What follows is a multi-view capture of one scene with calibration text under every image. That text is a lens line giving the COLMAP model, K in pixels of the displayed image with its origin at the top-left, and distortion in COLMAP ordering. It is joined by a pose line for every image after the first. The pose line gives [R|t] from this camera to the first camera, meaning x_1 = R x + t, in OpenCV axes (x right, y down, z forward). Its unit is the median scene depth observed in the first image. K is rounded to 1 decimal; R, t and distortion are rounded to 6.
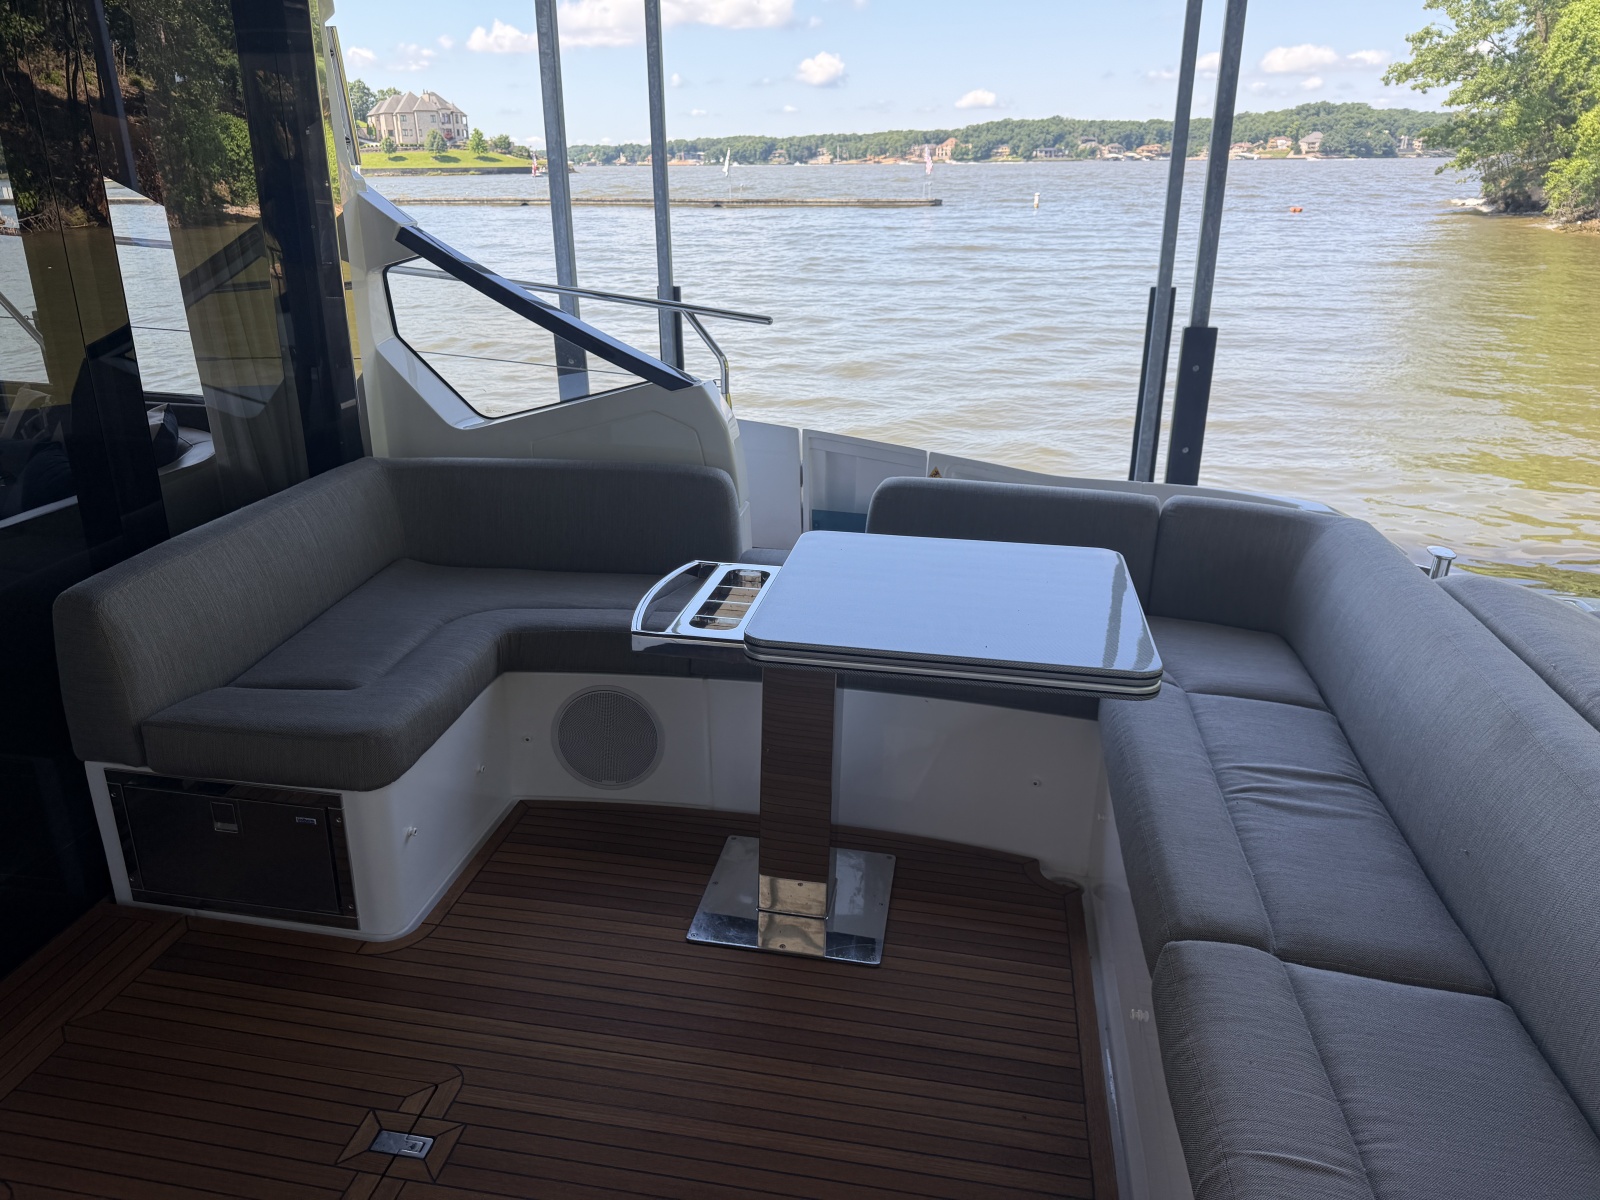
lens RADIAL K [[1119.7, 0, 800.0], [0, 1119.7, 605.5], [0, 0, 1]] dist [0.052002, -0.082672]
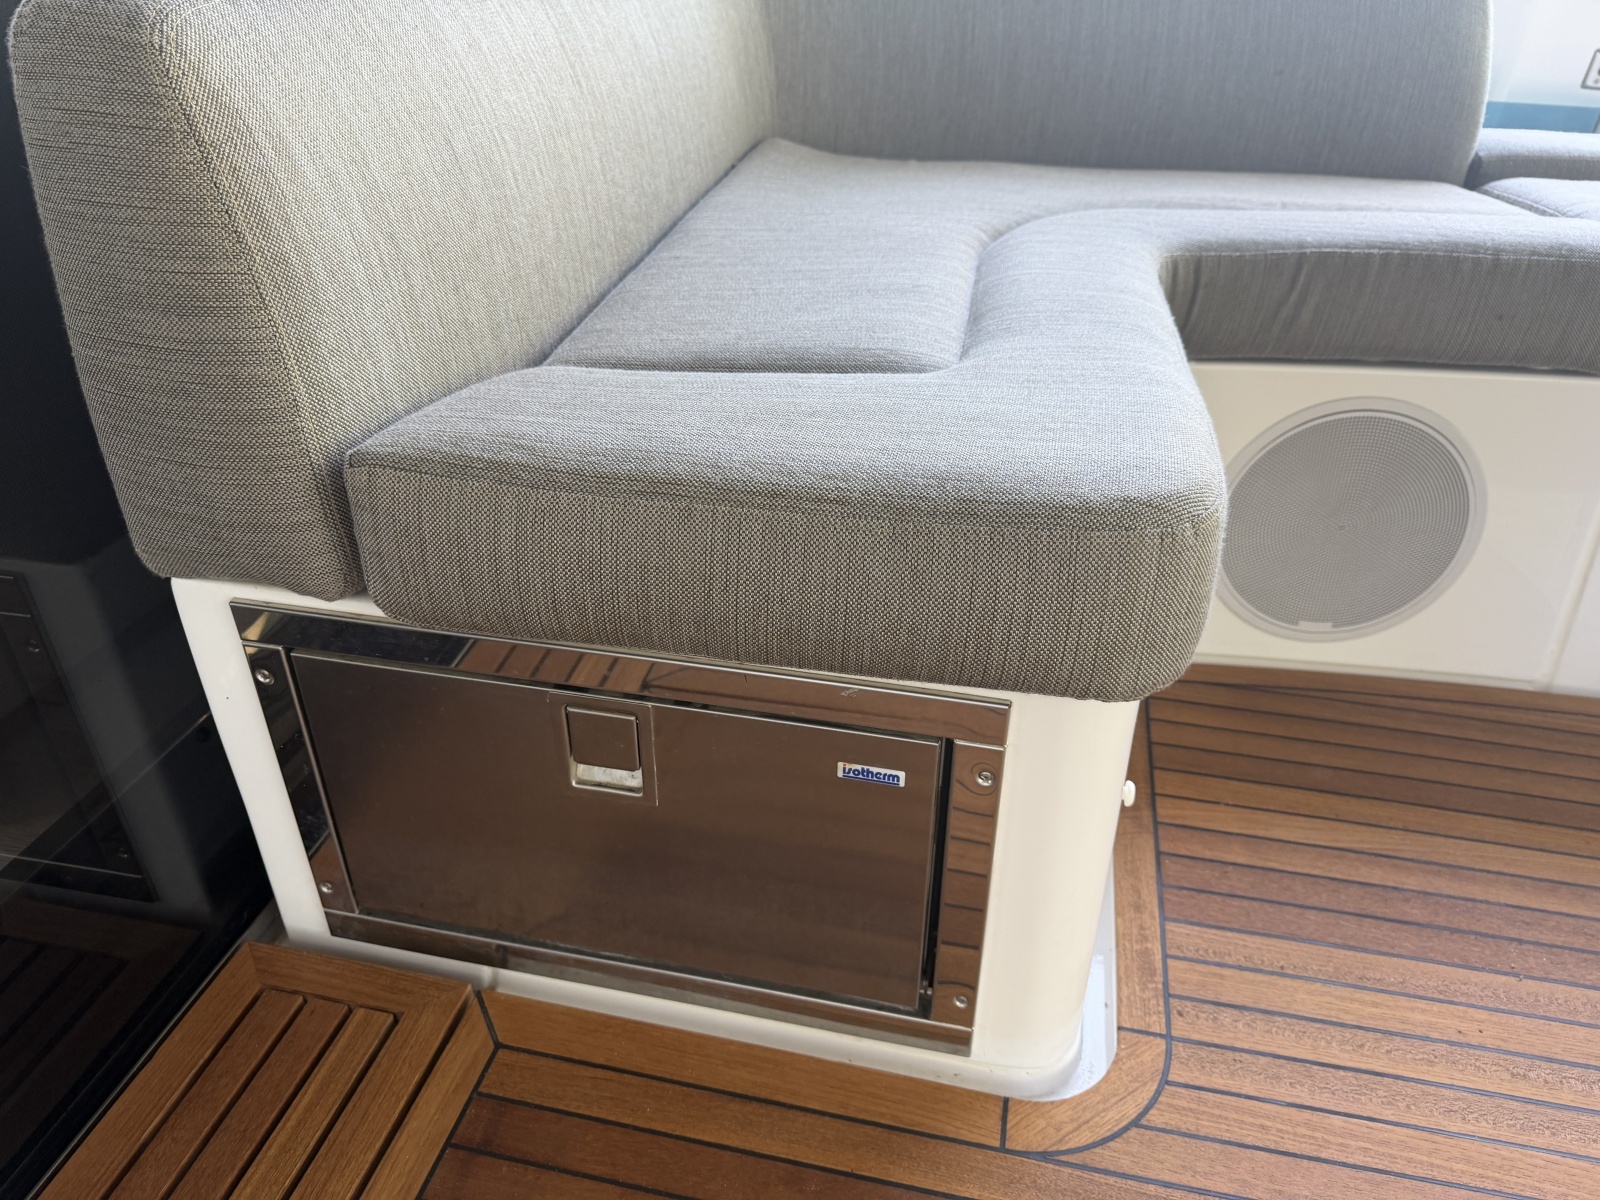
lens RADIAL K [[1119.7, 0, 800.0], [0, 1119.7, 605.5], [0, 0, 1]] dist [0.052002, -0.082672]
pose [[0.998746, 0.016053, -0.047430, -0.434508], [-0.006572, 0.981049, 0.193649, 0.081294], [0.049640, -0.193095, 0.979924, 0.684612]]
